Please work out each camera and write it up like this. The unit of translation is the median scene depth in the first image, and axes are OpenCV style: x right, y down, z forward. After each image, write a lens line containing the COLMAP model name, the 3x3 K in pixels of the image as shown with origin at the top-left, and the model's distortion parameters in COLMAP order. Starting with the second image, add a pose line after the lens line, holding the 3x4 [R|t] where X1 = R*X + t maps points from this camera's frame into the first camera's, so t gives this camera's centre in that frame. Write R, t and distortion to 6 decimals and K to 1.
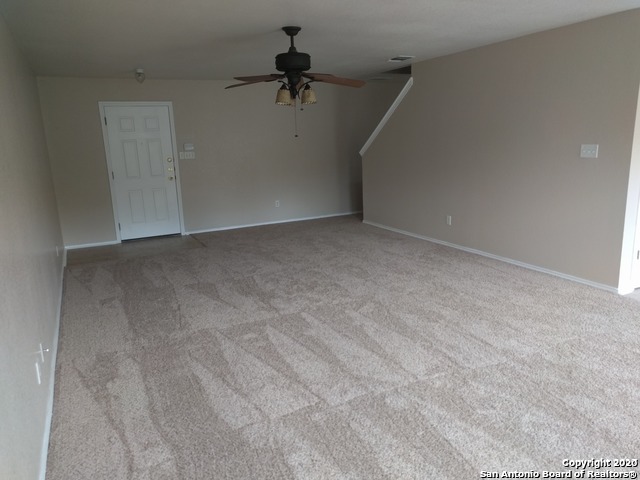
lens RADIAL K [[483.5, 0, 315.4], [0, 483.5, 238.4], [0, 0, 1]] dist [0.003866, 0.023103]
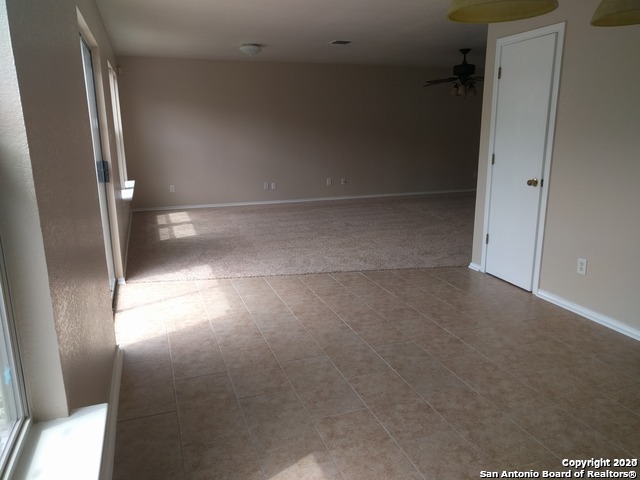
lens RADIAL K [[483.5, 0, 322.2], [0, 483.5, 239.3], [0, 0, 1]] dist [0.003866, 0.023103]
pose [[-0.112487, 0.265742, -0.957459, 1.860414], [-0.199363, 0.937945, 0.283748, -0.205724], [0.973448, 0.222800, -0.052527, 0.789196]]
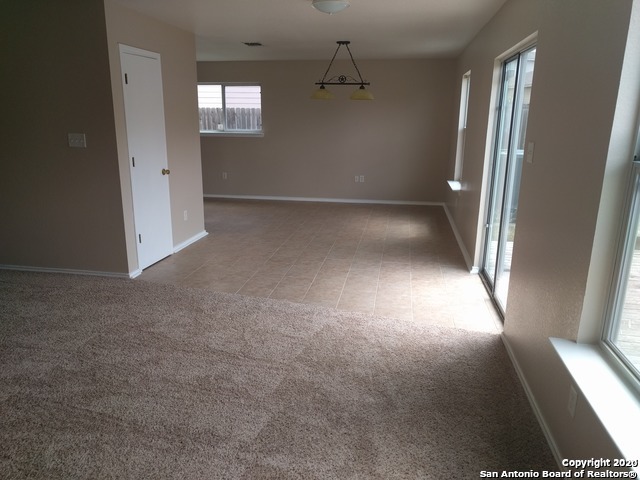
lens RADIAL K [[483.5, 0, 318.4], [0, 483.5, 240.4], [0, 0, 1]] dist [0.003866, 0.023103]
pose [[0.593151, -0.162348, 0.788552, 0.063984], [0.142928, 0.985133, 0.095309, -0.008219], [-0.792303, 0.056173, 0.607537, 0.049962]]
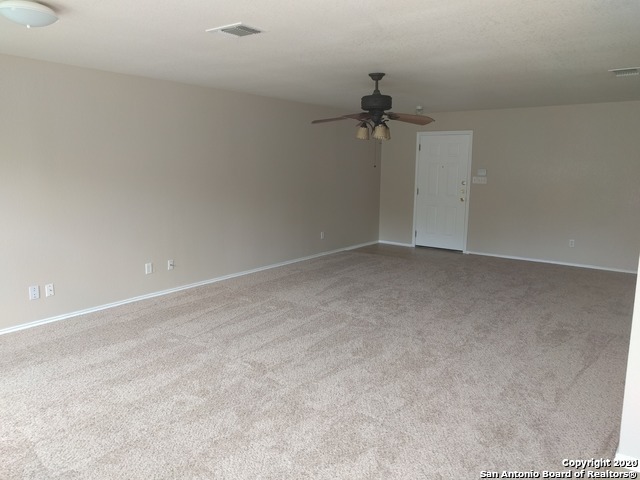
lens RADIAL K [[483.5, 0, 319.5], [0, 483.5, 240.9], [0, 0, 1]] dist [0.003866, 0.023103]
pose [[0.444036, 0.189038, -0.875840, 1.024169], [-0.216469, 0.971168, 0.099867, -0.139310], [0.869467, 0.145248, 0.472155, 0.410464]]
